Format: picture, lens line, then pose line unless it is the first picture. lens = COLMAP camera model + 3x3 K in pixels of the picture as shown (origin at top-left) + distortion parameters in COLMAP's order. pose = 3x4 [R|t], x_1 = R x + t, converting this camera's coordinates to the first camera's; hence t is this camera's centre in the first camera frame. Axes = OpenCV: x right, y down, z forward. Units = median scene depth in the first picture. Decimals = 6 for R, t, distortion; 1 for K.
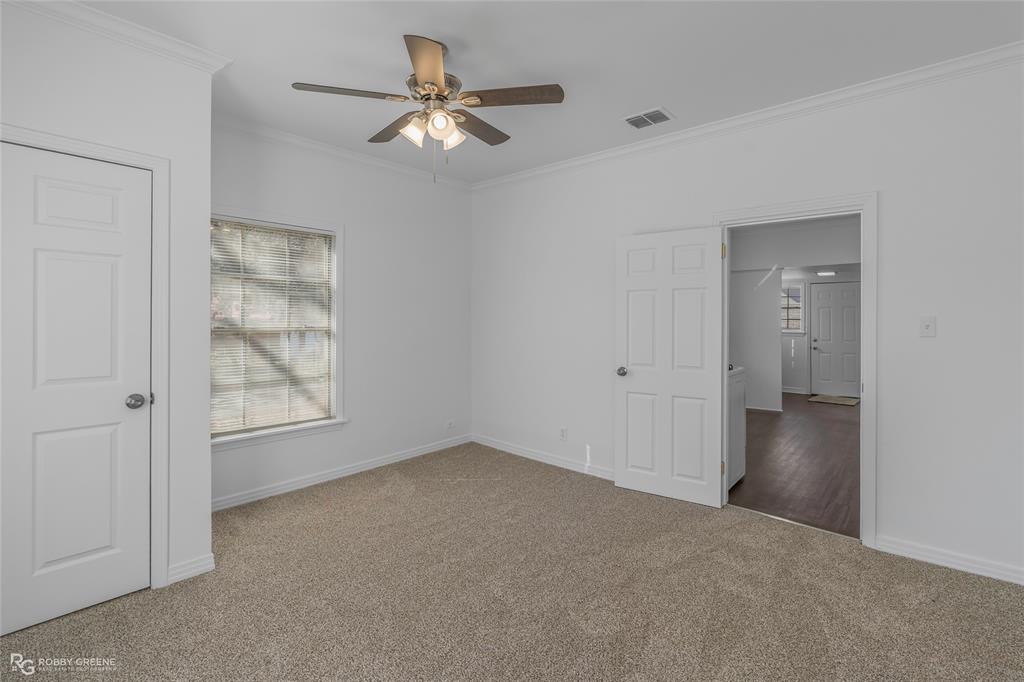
lens RADIAL K [[506.2, 0, 507.1], [0, 506.2, 330.1], [0, 0, 1]] dist [-0.000875, -0.000223]
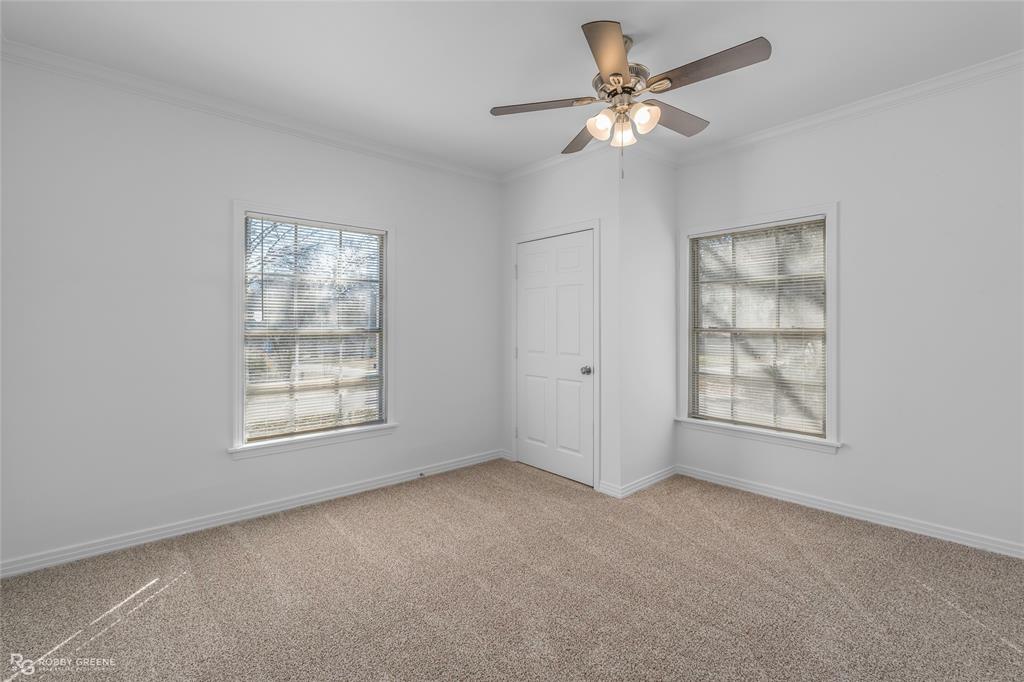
lens RADIAL K [[477.5, 0, 514.2], [0, 477.5, 325.4], [0, 0, 1]] dist [0.002030, 0.000712]
pose [[-0.160459, -0.003059, -0.987038, 0.551258], [-0.018164, 0.999835, -0.000146, -0.000612], [0.986875, 0.017905, -0.160489, 0.656839]]
